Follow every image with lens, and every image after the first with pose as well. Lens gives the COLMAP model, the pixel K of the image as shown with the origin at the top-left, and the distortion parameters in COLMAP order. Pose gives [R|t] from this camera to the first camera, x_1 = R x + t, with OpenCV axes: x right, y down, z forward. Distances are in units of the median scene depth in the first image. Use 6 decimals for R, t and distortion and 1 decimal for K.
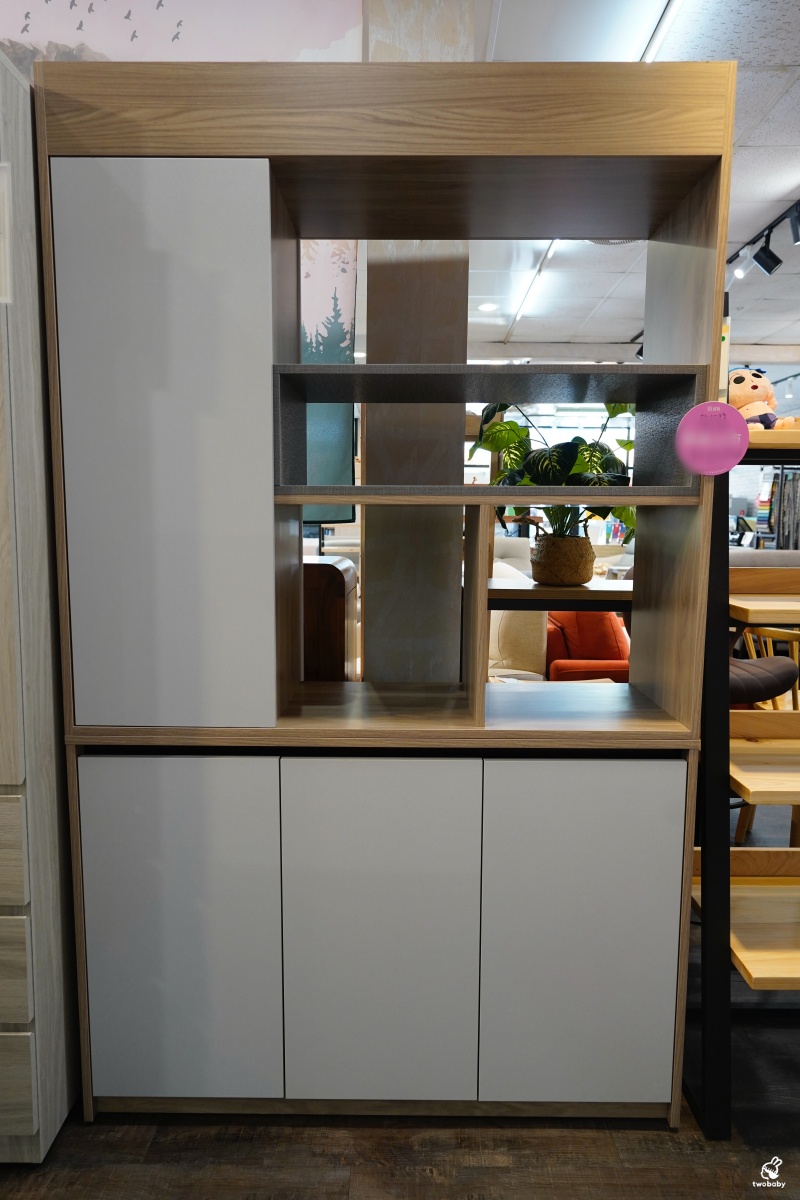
lens RADIAL K [[751.7, 0, 399.8], [0, 751.7, 595.2], [0, 0, 1]] dist [-0.004115, -0.001903]
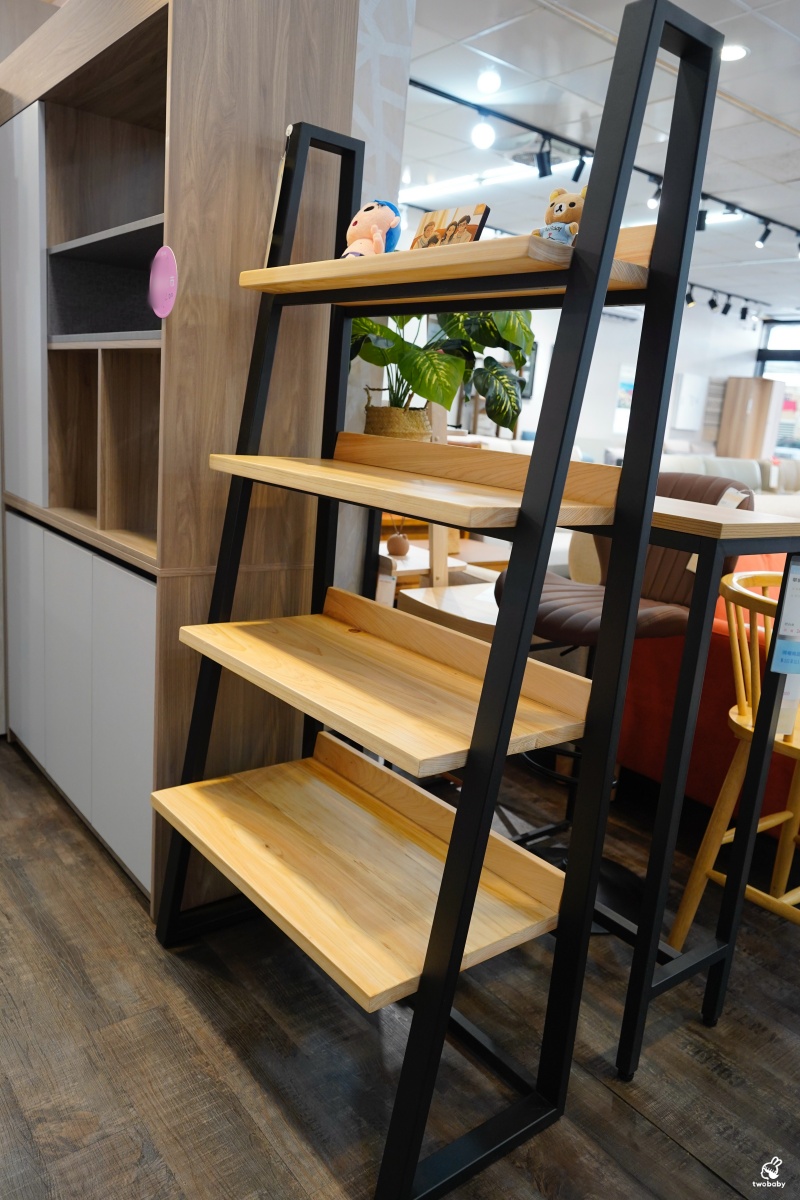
lens RADIAL K [[876.3, 0, 399.4], [0, 876.3, 604.9], [0, 0, 1]] dist [0.000494, 0.003702]
pose [[0.620889, 0.214428, -0.754001, 1.550364], [-0.165985, 0.976013, 0.140883, 0.008034], [0.766124, 0.037681, 0.641587, 0.444287]]
